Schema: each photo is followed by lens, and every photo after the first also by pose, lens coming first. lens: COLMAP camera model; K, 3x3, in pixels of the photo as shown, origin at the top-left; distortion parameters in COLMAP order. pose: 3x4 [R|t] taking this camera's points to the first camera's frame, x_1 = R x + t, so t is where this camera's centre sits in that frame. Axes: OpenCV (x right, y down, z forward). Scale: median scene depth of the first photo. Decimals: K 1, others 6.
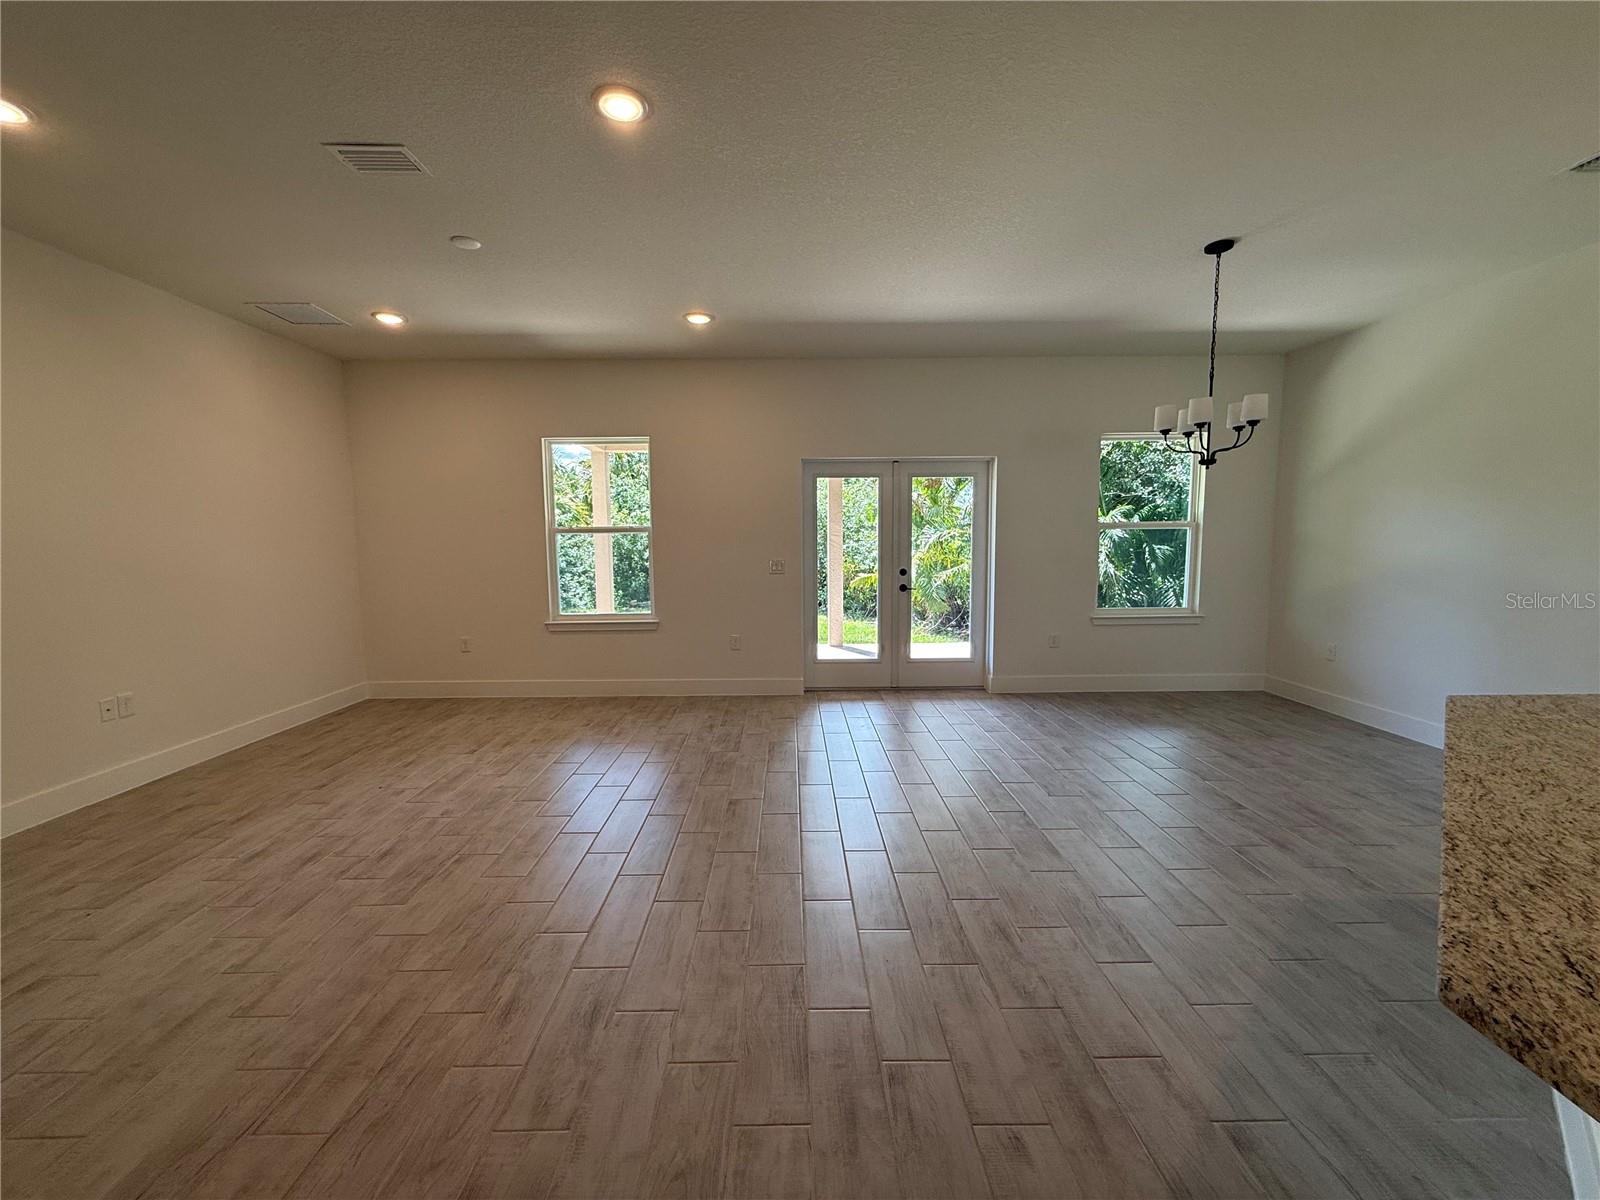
lens RADIAL K [[638.0, 0, 795.2], [0, 638.0, 595.7], [0, 0, 1]] dist [0.001199, -0.000210]
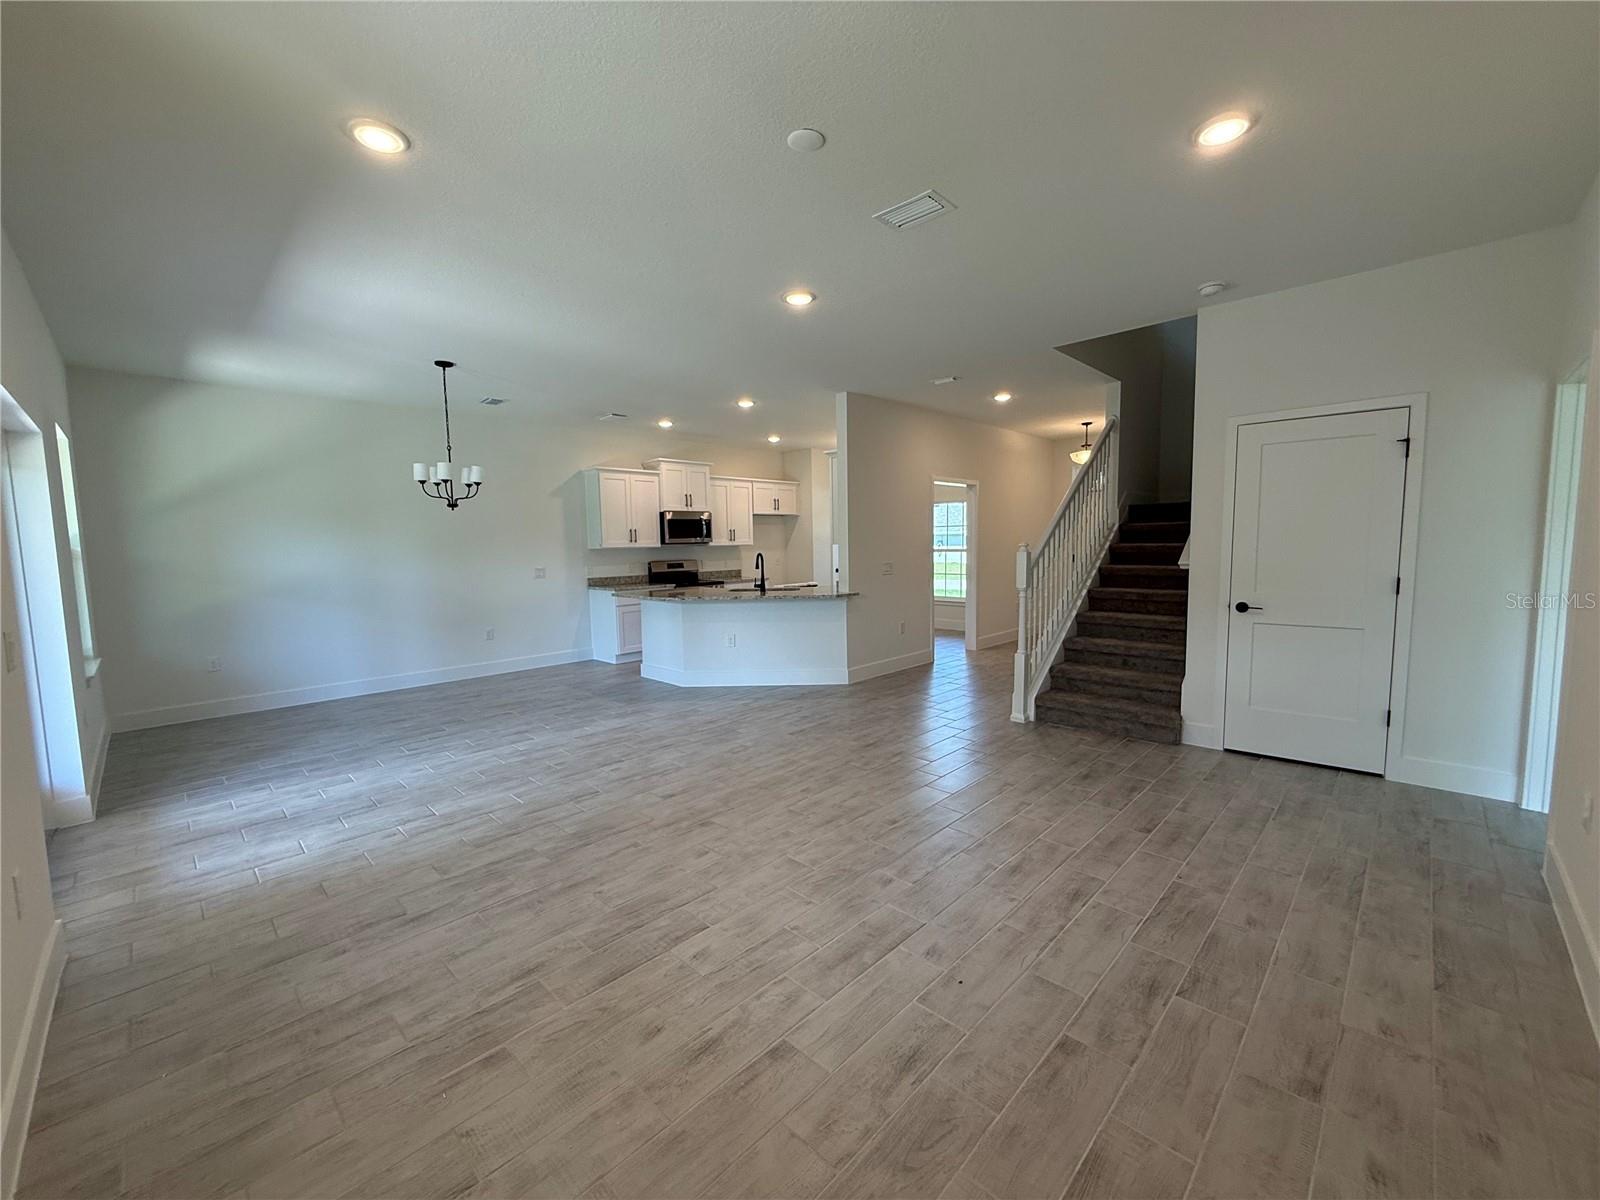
lens RADIAL K [[638.0, 0, 793.2], [0, 638.0, 599.7], [0, 0, 1]] dist [0.001199, -0.000210]
pose [[-0.702266, -0.043153, 0.710605, -0.800887], [0.090822, 0.984575, 0.149547, -0.118067], [-0.706097, 0.169560, -0.687514, 1.232548]]
